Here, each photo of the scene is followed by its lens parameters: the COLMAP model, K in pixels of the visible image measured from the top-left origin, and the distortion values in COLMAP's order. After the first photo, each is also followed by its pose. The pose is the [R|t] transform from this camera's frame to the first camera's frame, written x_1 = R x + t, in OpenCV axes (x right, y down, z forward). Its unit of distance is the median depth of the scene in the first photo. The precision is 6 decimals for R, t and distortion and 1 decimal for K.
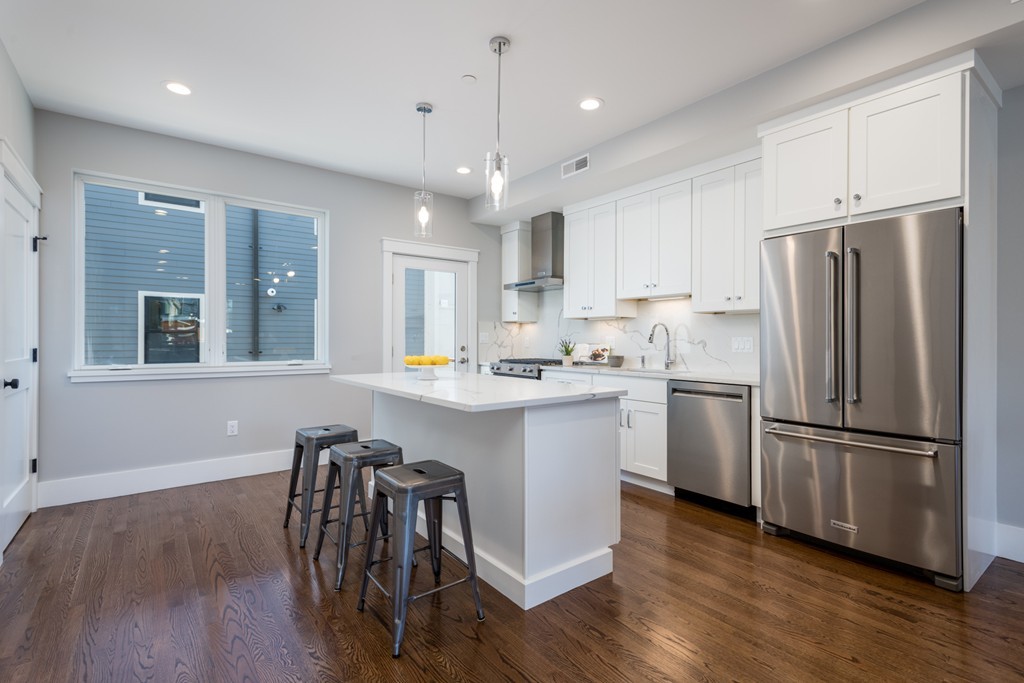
lens RADIAL K [[482.2, 0, 506.9], [0, 482.2, 344.8], [0, 0, 1]] dist [0.018304, -0.000976]
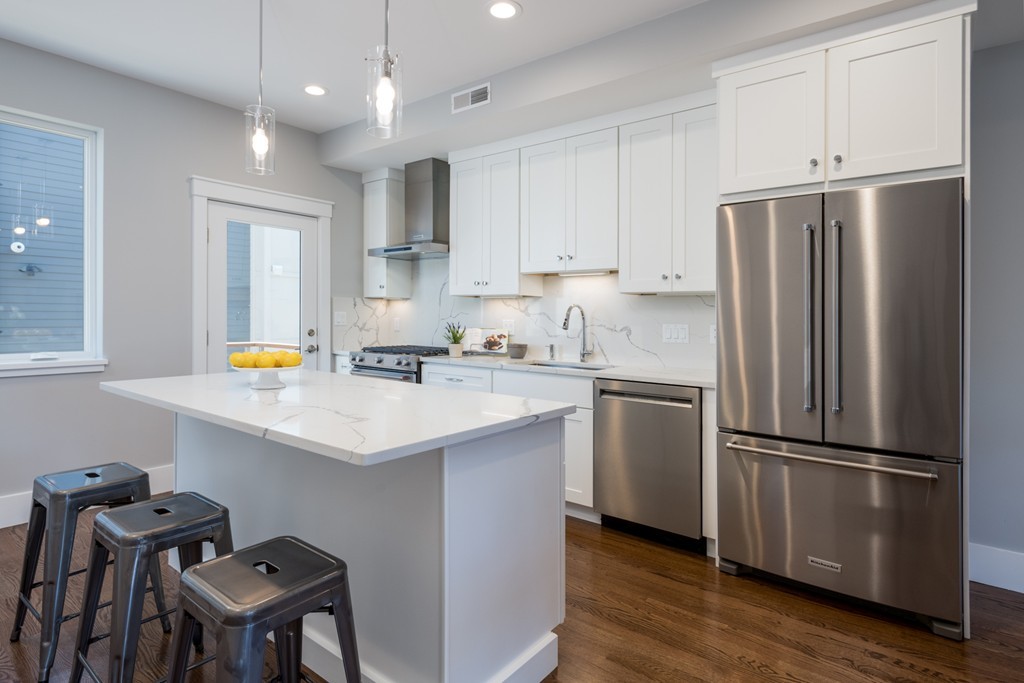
lens RADIAL K [[547.0, 0, 494.5], [0, 547.0, 325.7], [0, 0, 1]] dist [0.013802, -0.003404]
pose [[0.968027, 0.001417, 0.250843, -0.054020], [-0.004091, 0.999940, 0.010139, -0.024402], [-0.250814, -0.010841, 0.967975, 0.197630]]
